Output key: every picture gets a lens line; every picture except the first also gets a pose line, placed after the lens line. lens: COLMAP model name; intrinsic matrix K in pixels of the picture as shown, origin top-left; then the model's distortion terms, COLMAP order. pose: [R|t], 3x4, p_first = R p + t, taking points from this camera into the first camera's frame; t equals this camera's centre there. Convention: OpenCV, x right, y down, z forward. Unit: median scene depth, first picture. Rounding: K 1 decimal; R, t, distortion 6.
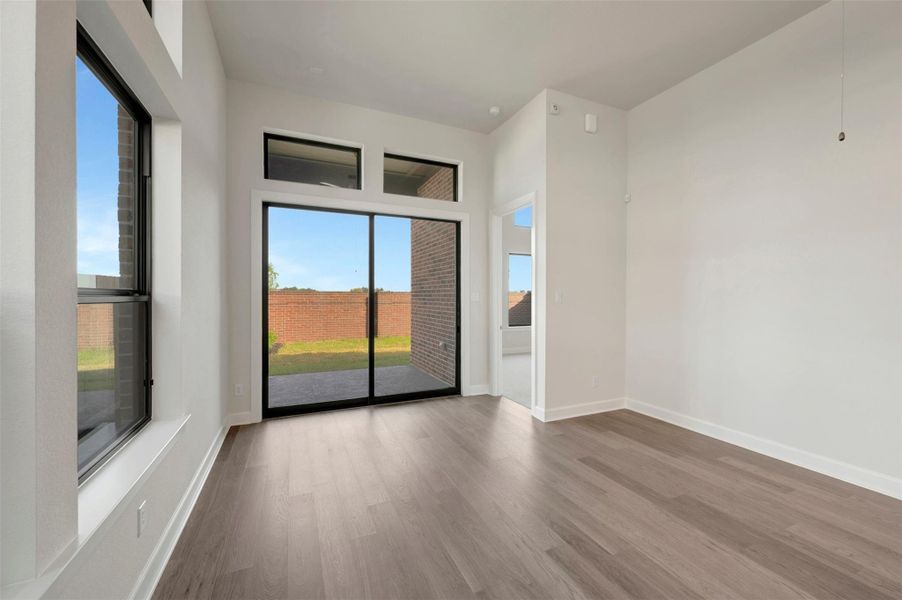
lens RADIAL K [[357.7, 0, 452.4], [0, 357.7, 296.6], [0, 0, 1]] dist [0.000611, 0.000035]
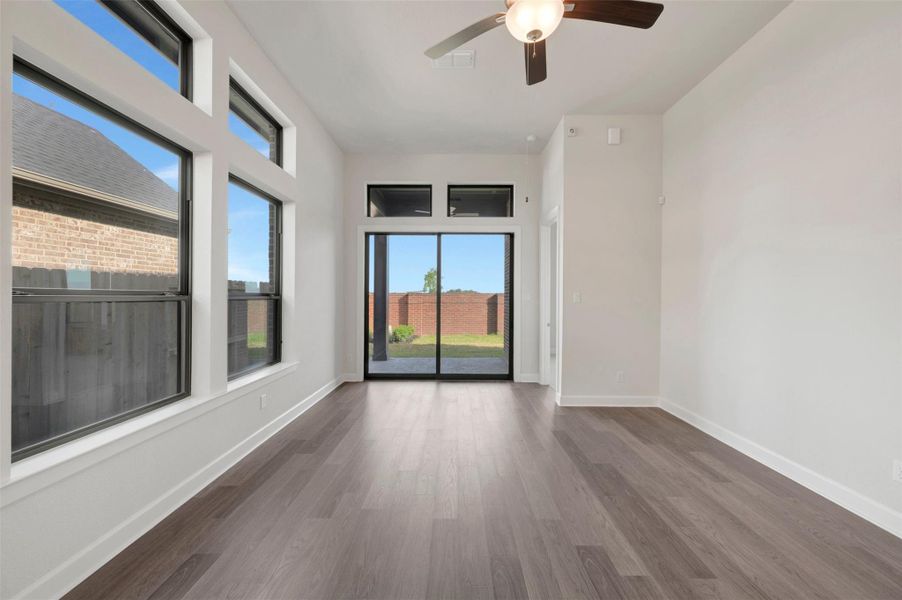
lens RADIAL K [[357.7, 0, 455.9], [0, 357.7, 299.0], [0, 0, 1]] dist [0.000611, 0.000035]
pose [[0.909456, 0.003190, -0.415789, 0.431992], [-0.001650, 0.999990, 0.004063, 0.000894], [0.415798, -0.003008, 0.909452, -0.186943]]
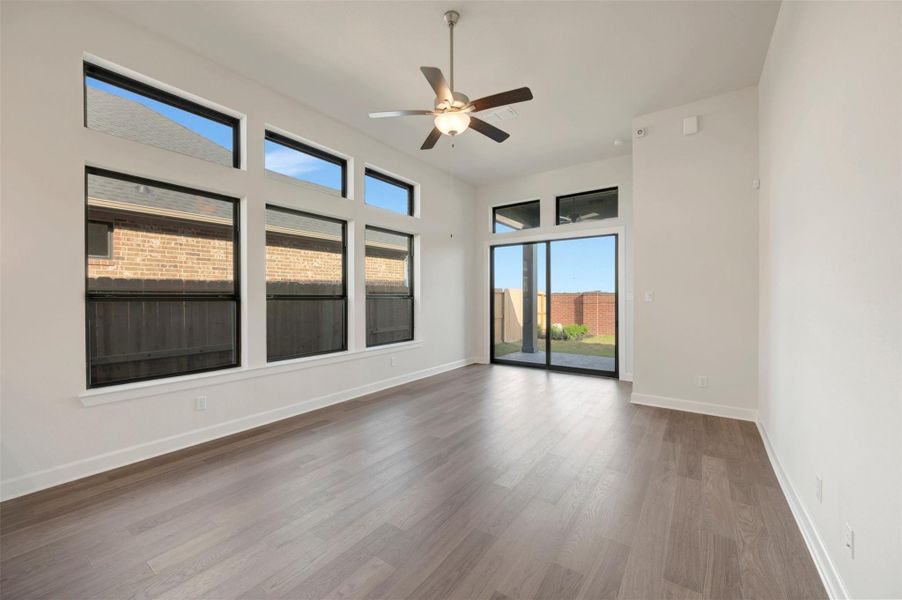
lens RADIAL K [[357.7, 0, 457.1], [0, 357.7, 296.6], [0, 0, 1]] dist [0.000611, 0.000035]
pose [[0.510205, -0.004432, -0.860041, 0.983577], [0.002166, 0.999990, -0.003869, 0.003872], [0.860050, 0.000111, 0.510210, -0.093491]]
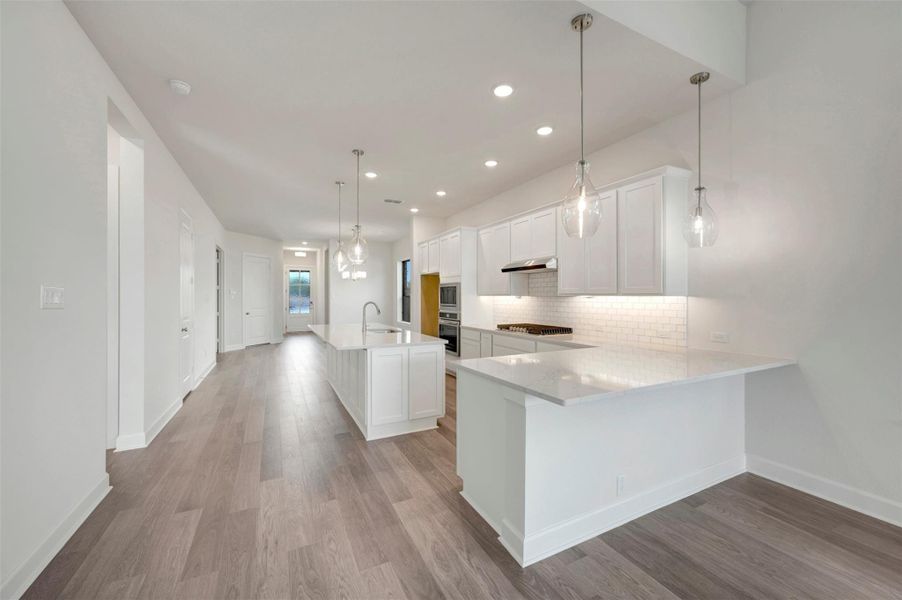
lens RADIAL K [[353.0, 0, 453.5], [0, 353.0, 298.8], [0, 0, 1]] dist [-0.005033, 0.001323]
pose [[-0.998975, 0.000279, -0.045262, 0.722953], [-0.000207, 0.999942, 0.010739, 0.000641], [0.045262, 0.010738, -0.998917, 0.112113]]
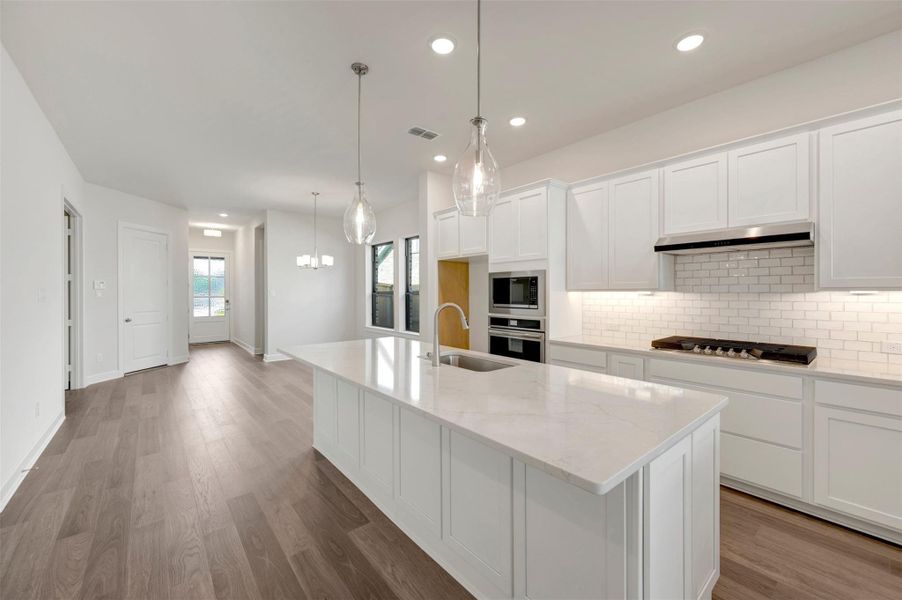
lens RADIAL K [[357.7, 0, 449.5], [0, 357.7, 294.9], [0, 0, 1]] dist [0.000611, 0.000035]
pose [[-0.963855, 0.000434, -0.266426, 1.113266], [-0.001662, 0.999969, 0.007641, 0.006121], [0.266421, 0.007807, -0.963825, -0.538383]]
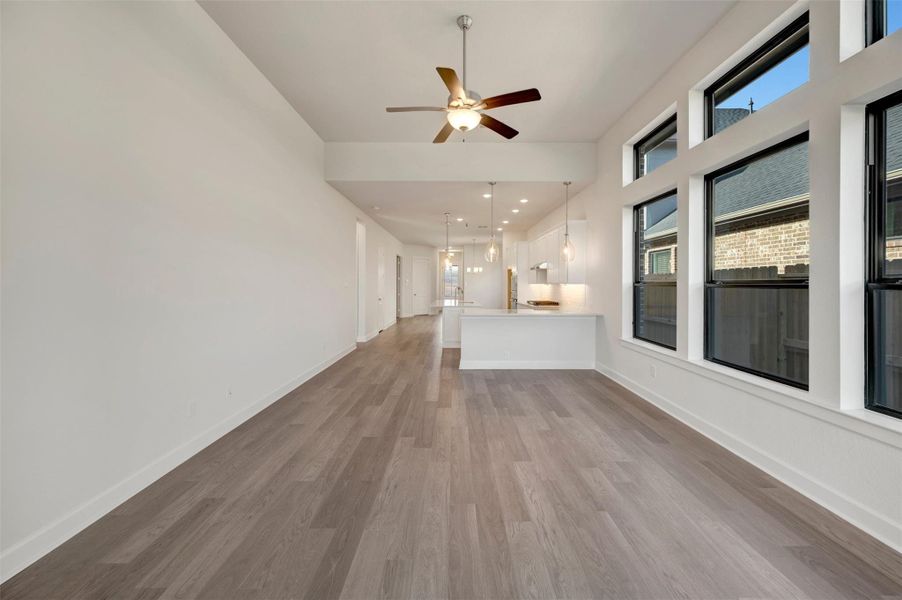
lens RADIAL K [[357.7, 0, 455.1], [0, 357.7, 284.7], [0, 0, 1]] dist [0.000611, 0.000035]
pose [[-0.911672, -0.003154, 0.410906, 0.013003], [-0.001221, 0.999987, 0.004965, -0.001489], [-0.410916, 0.004025, -0.911664, 1.024280]]
